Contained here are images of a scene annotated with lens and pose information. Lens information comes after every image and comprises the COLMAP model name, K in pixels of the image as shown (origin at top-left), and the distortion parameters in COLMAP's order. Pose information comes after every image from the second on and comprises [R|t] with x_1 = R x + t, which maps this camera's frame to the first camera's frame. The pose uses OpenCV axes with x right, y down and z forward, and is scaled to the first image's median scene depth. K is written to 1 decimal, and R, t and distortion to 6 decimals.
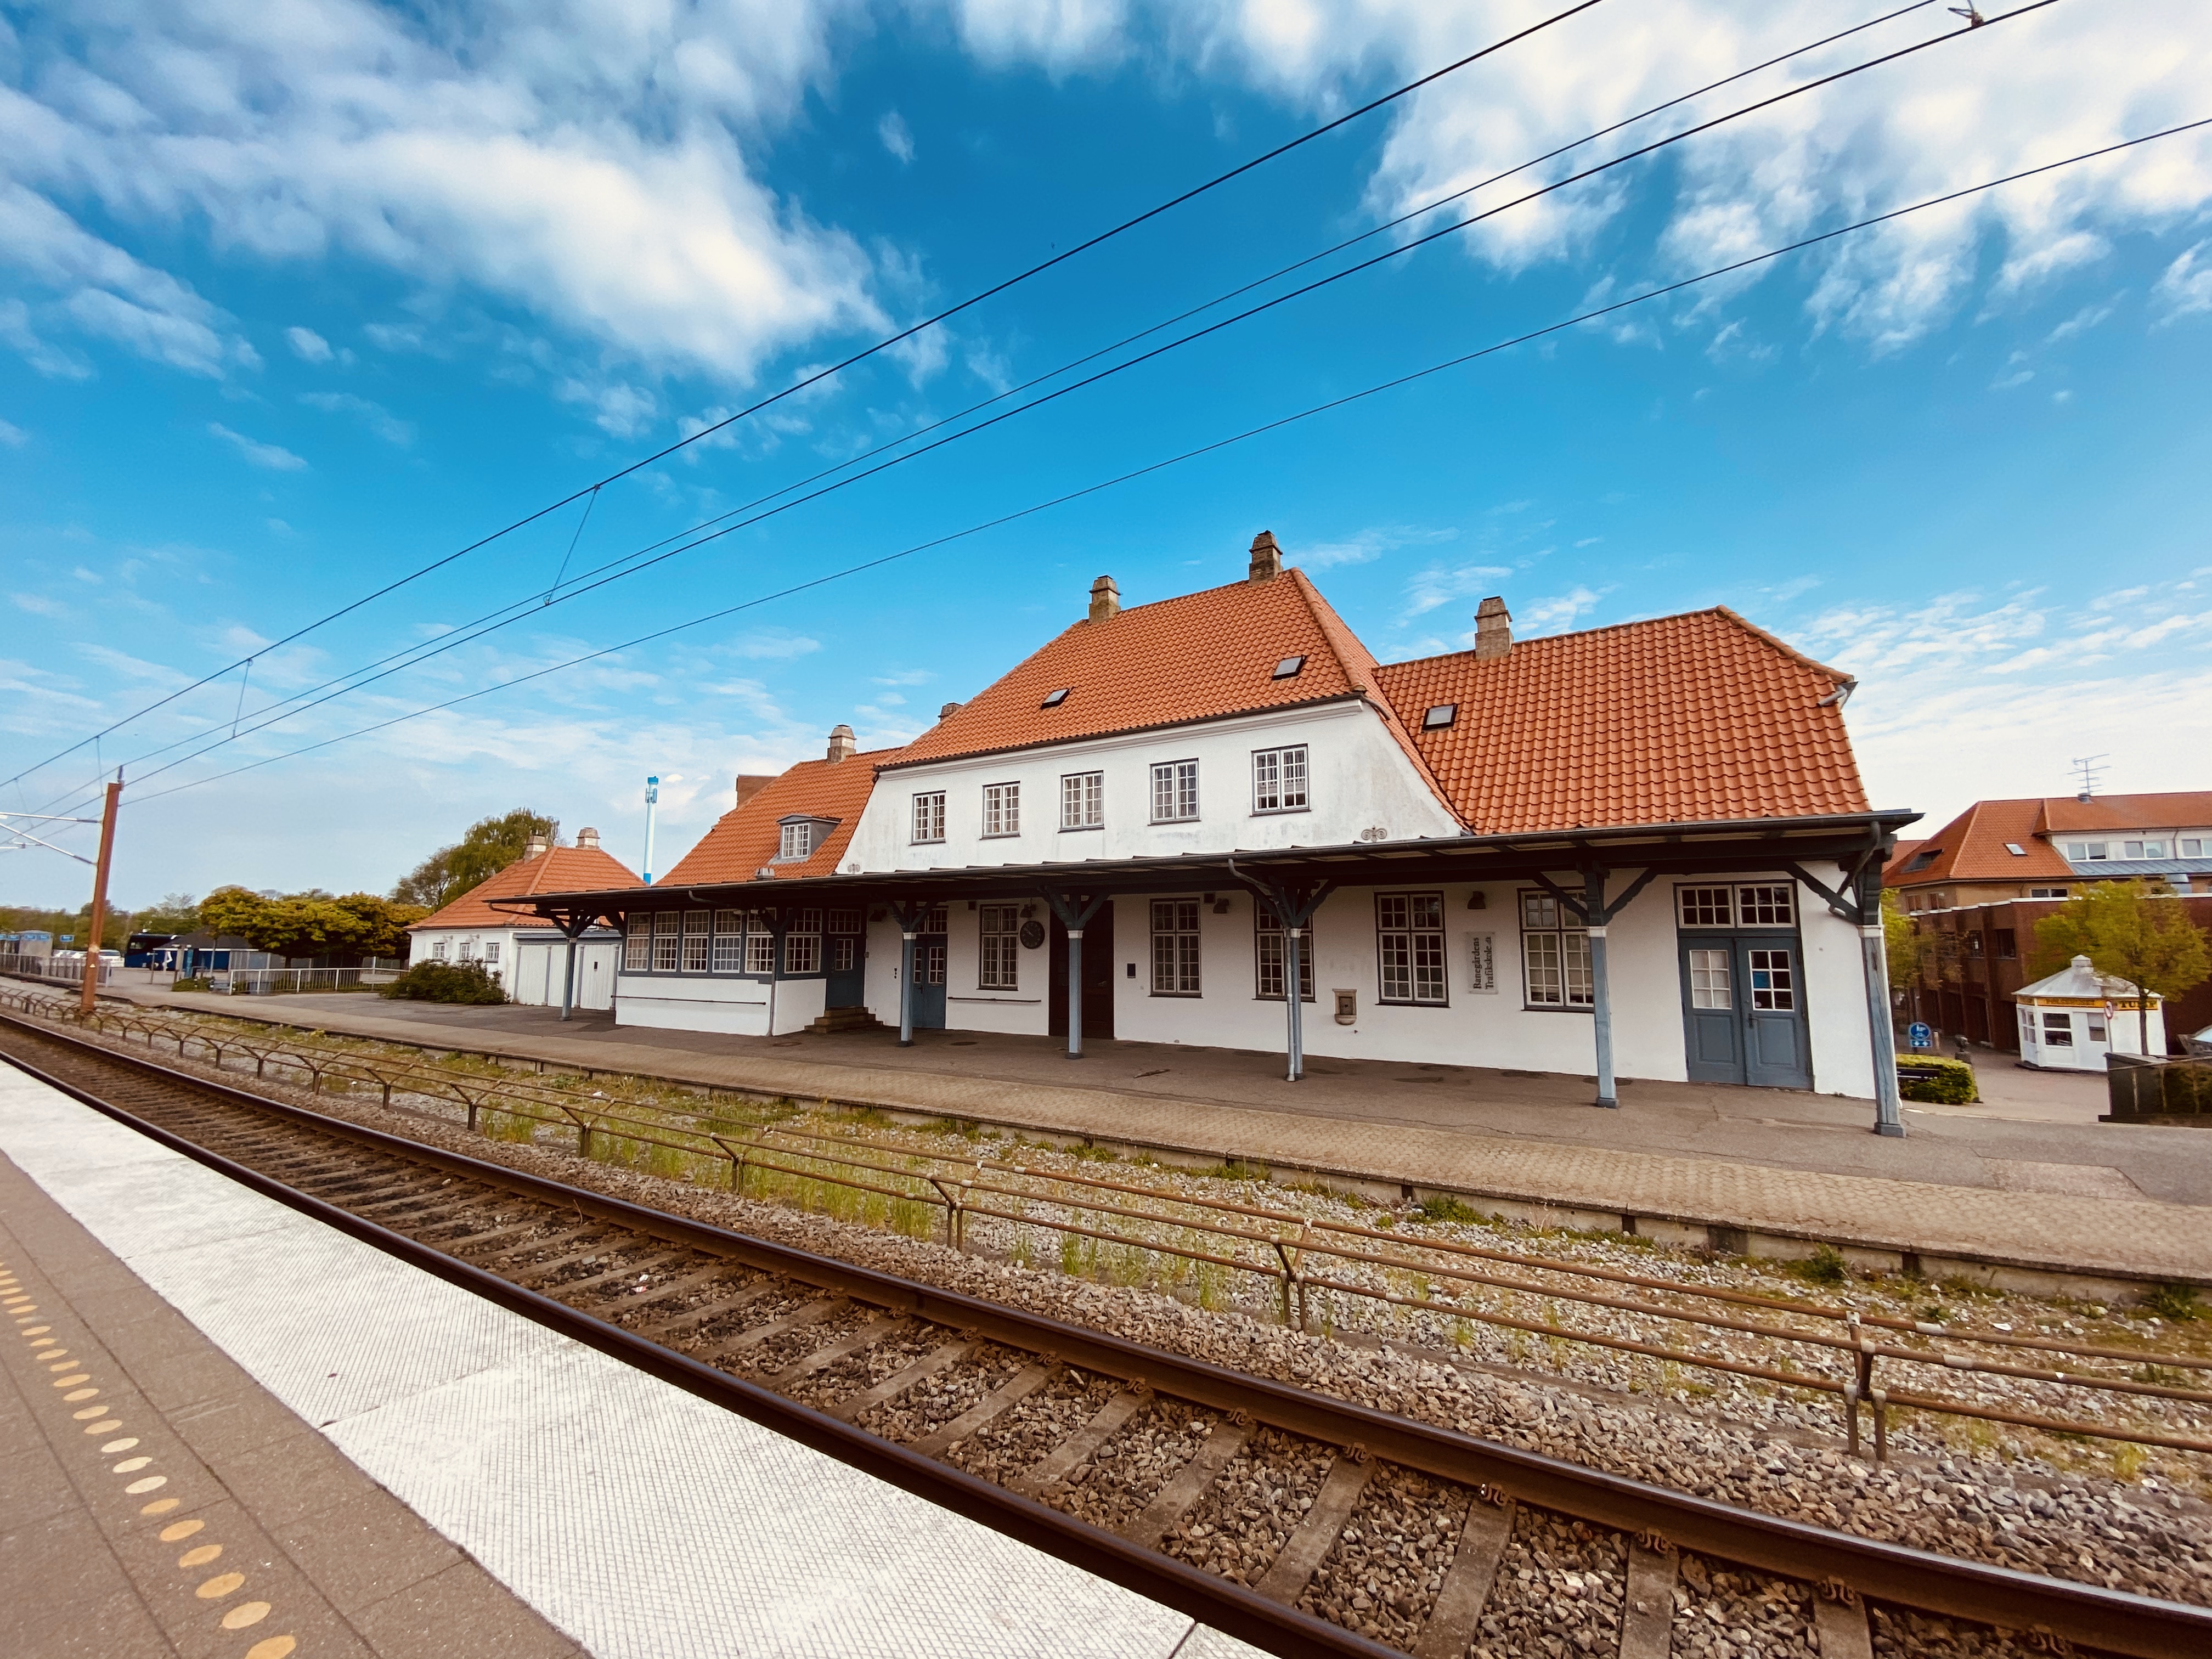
lens RADIAL K [[916.9, 0, 1119.2], [0, 916.9, 803.7], [0, 0, 1]] dist [0.030511, -0.023791]
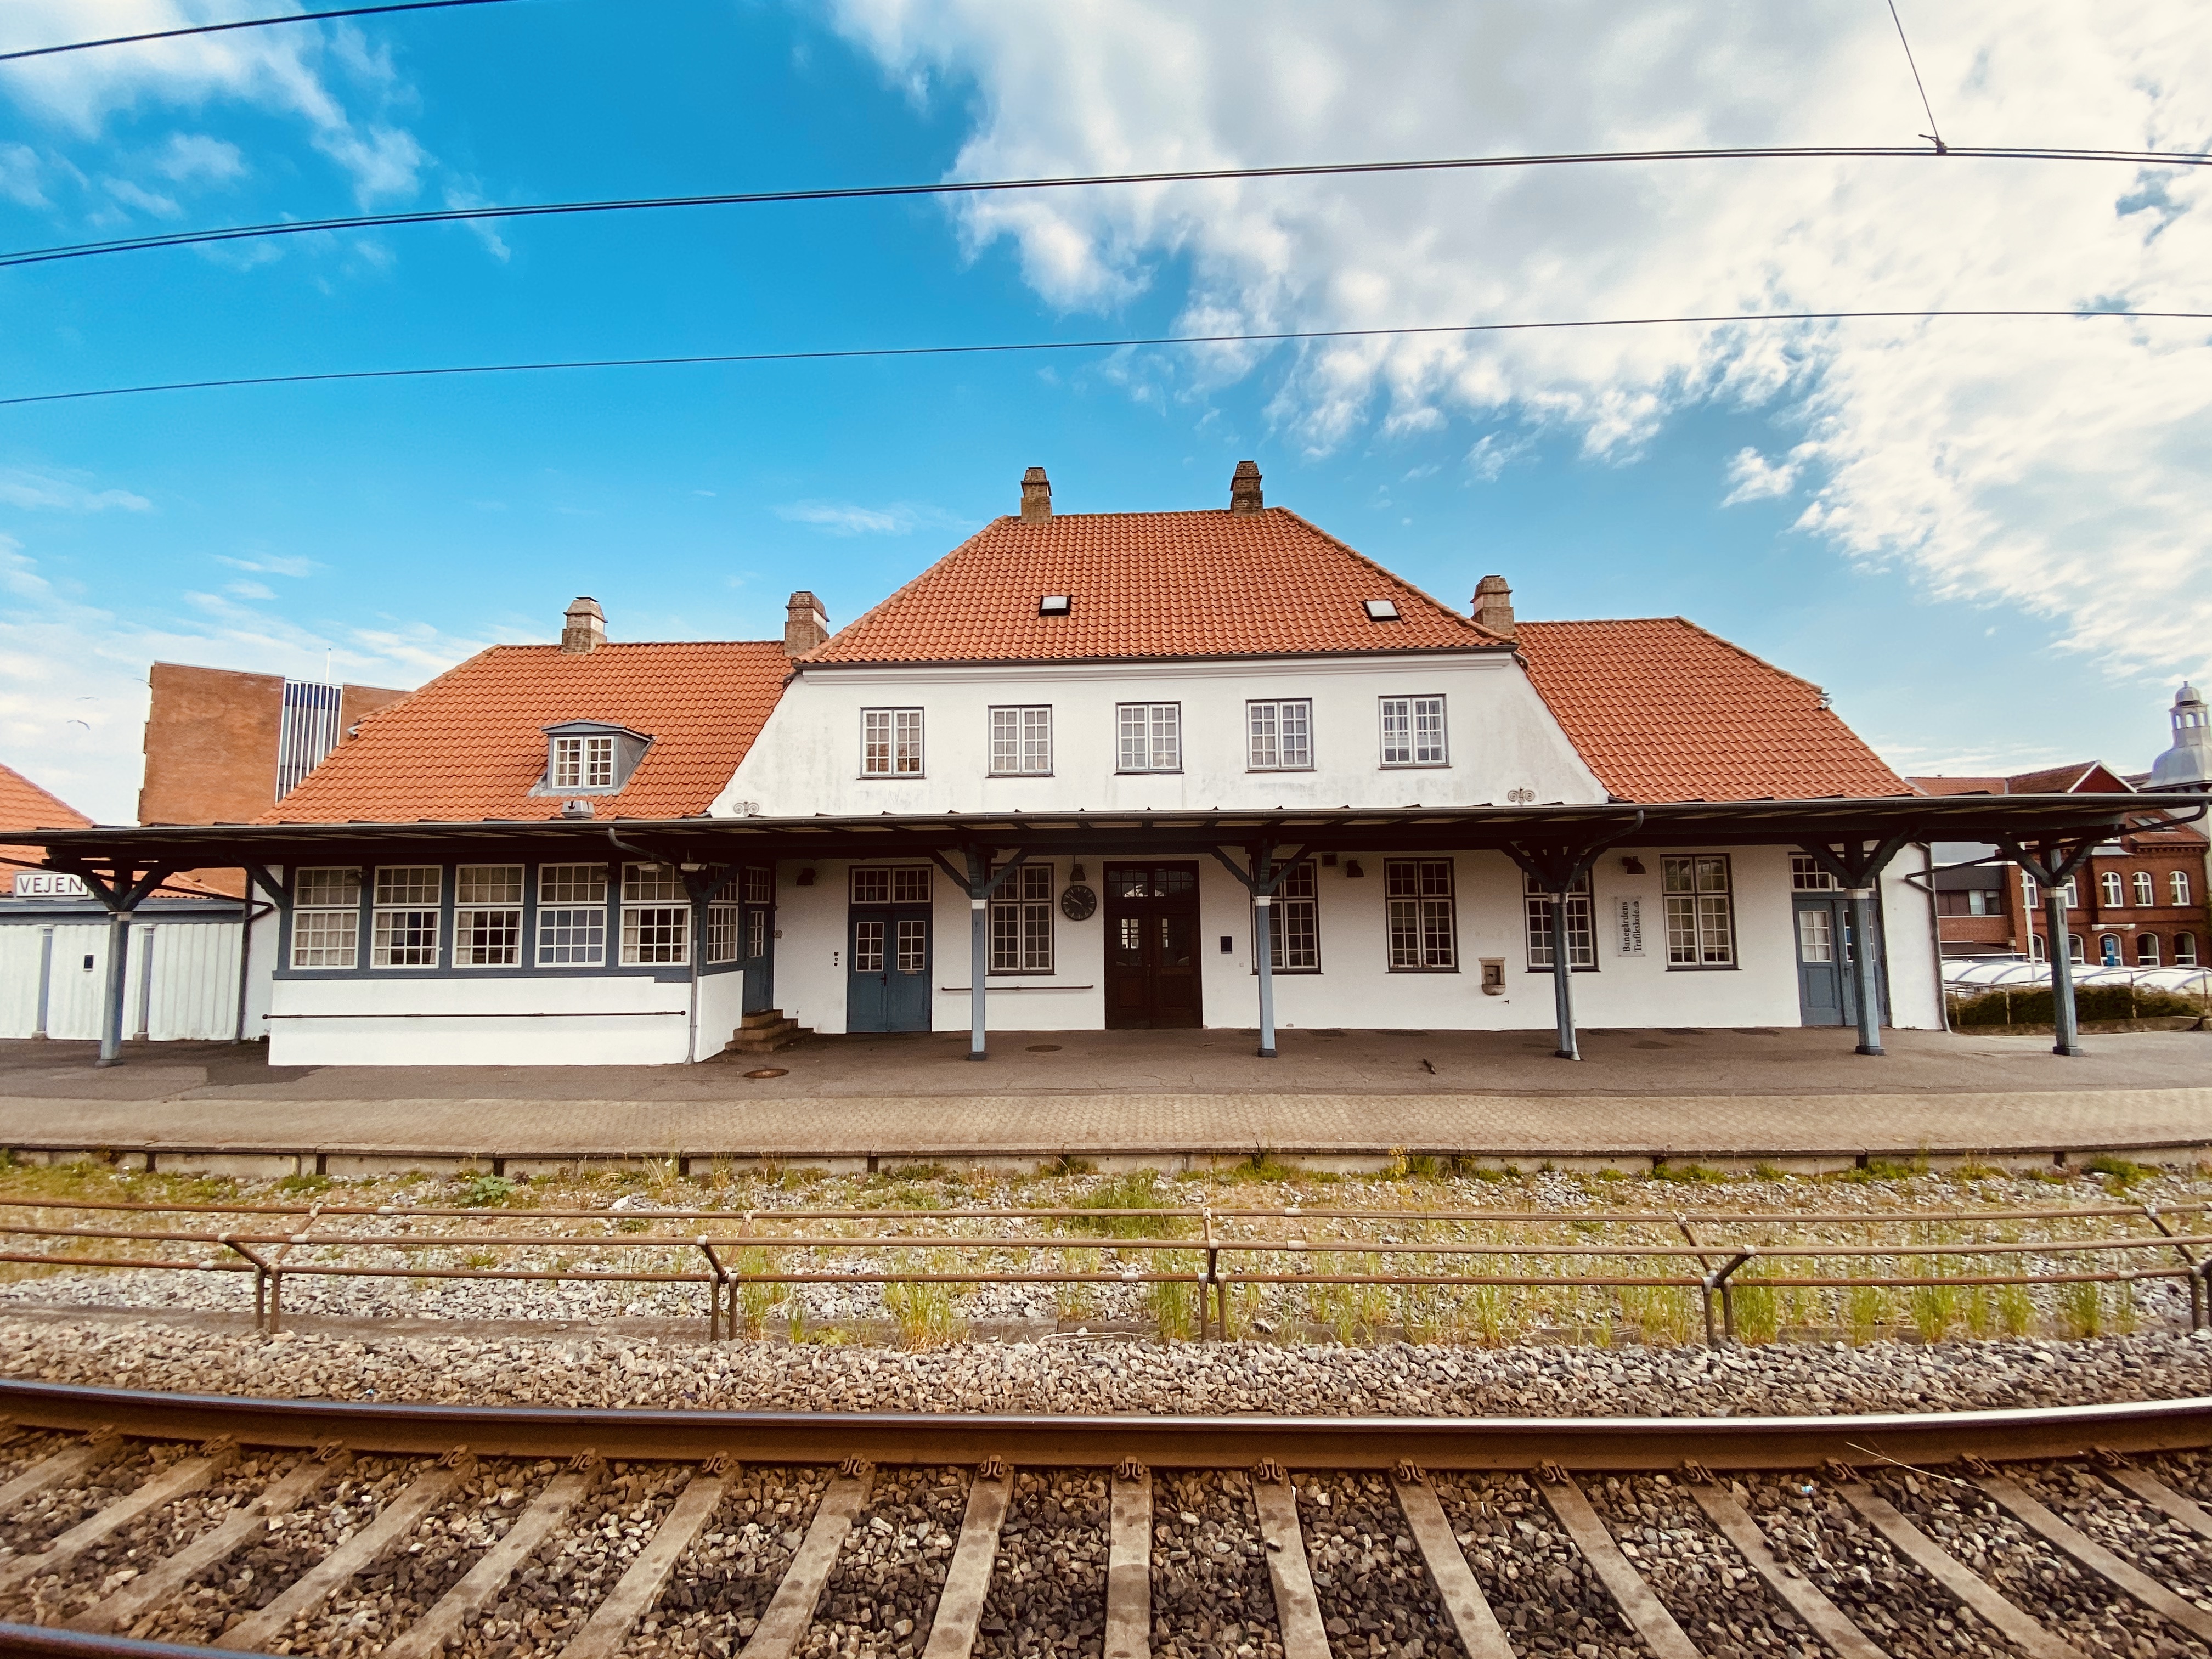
lens RADIAL K [[885.6, 0, 1103.5], [0, 885.6, 820.2], [0, 0, 1]] dist [0.016565, -0.015363]
pose [[0.855940, 0.044136, 0.515187, -0.461999], [-0.067294, 0.997385, 0.026357, 0.051396], [-0.512677, -0.057229, 0.856672, 0.346314]]
